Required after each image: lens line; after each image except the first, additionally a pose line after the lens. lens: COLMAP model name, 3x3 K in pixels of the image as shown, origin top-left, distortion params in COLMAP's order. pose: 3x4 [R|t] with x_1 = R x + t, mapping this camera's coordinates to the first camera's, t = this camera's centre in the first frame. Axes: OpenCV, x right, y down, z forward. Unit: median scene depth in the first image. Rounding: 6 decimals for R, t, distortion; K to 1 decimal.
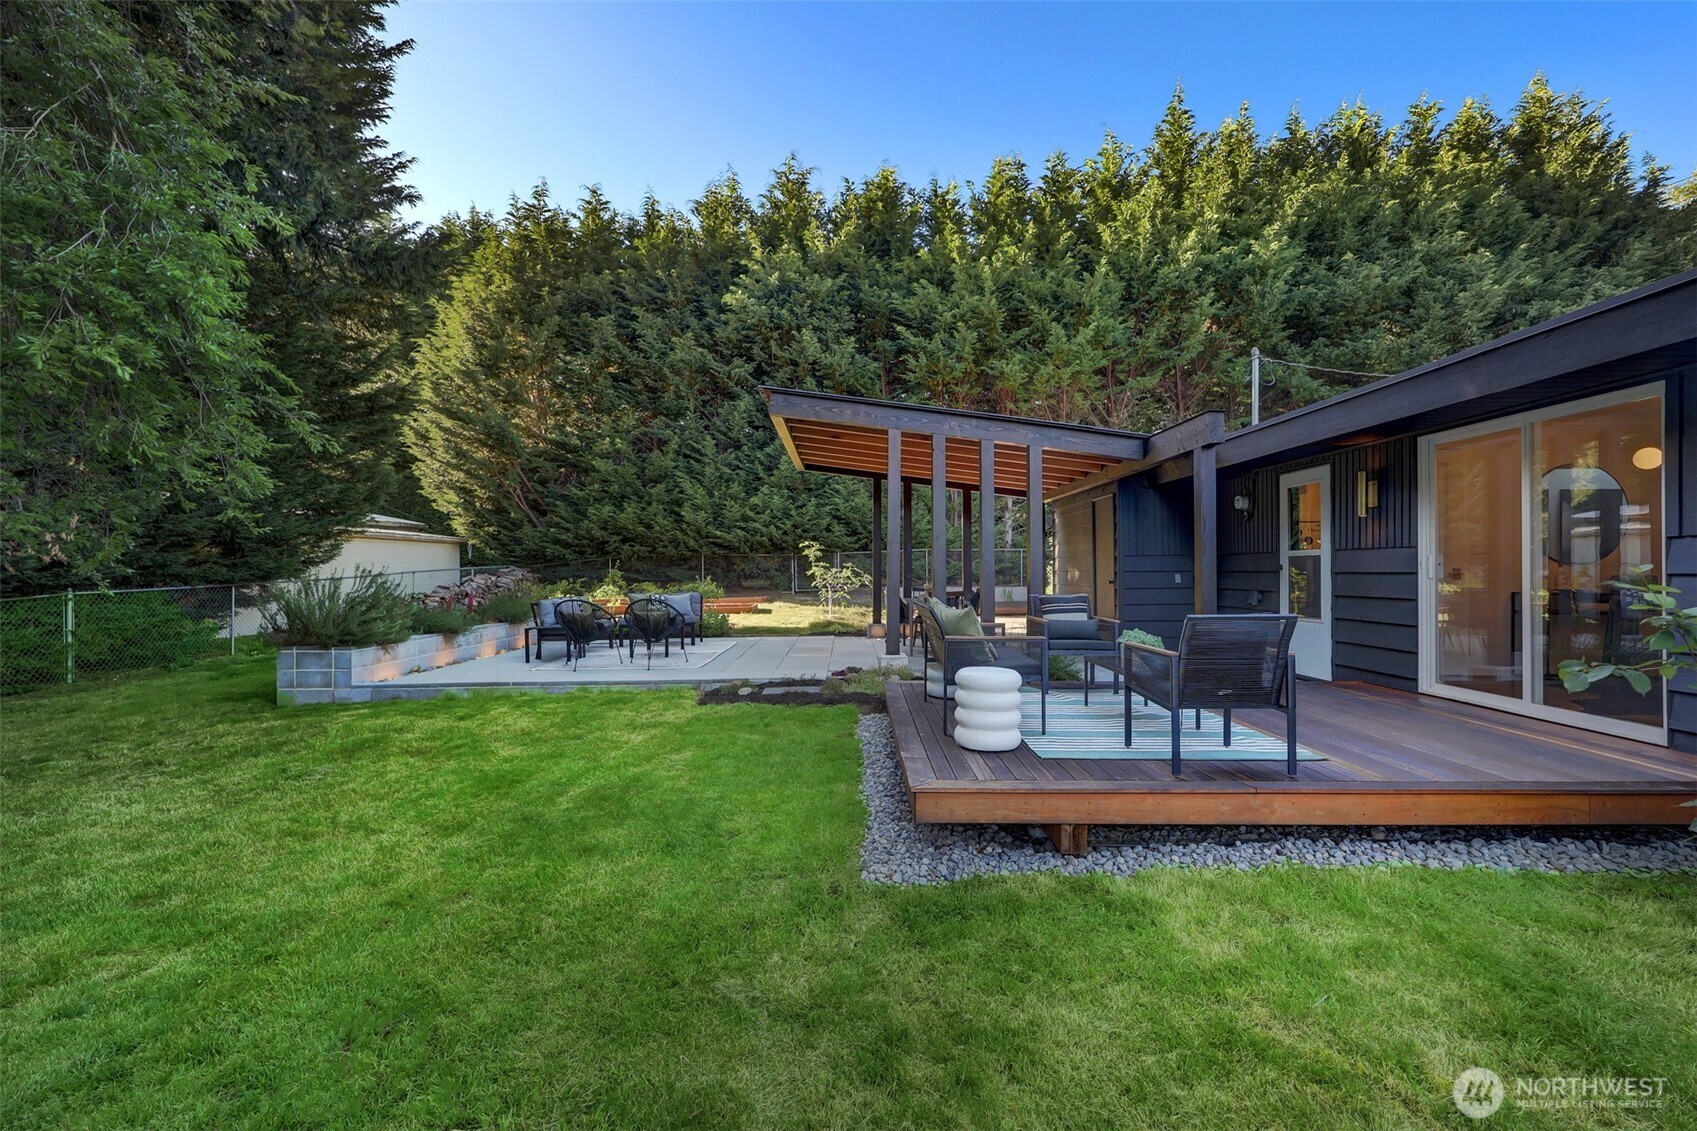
lens RADIAL K [[732.9, 0, 848.5], [0, 732.9, 565.5], [0, 0, 1]] dist [-0.000570, -0.000715]
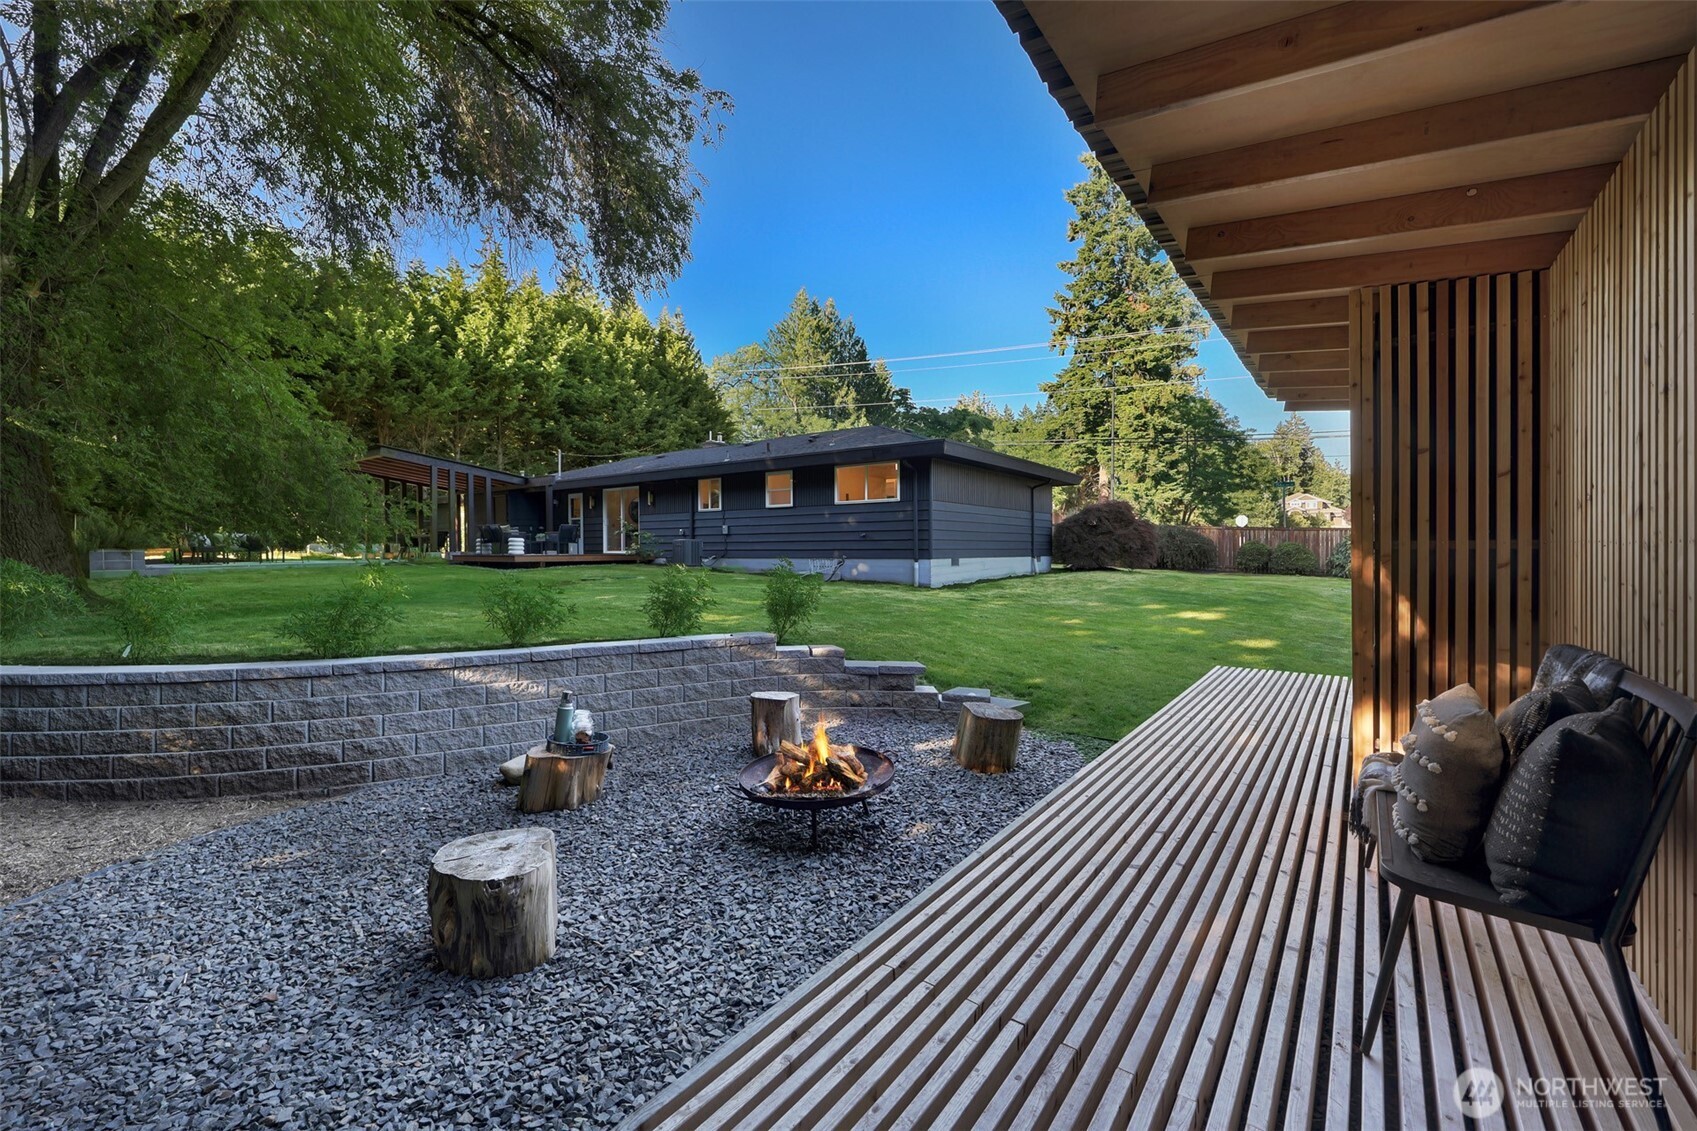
lens RADIAL K [[699.1, 0, 848.5], [0, 699.1, 557.9], [0, 0, 1]] dist [0.008598, -0.000101]
pose [[0.579497, -0.008663, 0.814928, -0.459096], [-0.001051, 0.999935, 0.011377, 0.045384], [-0.814974, -0.007450, 0.579450, -0.679116]]
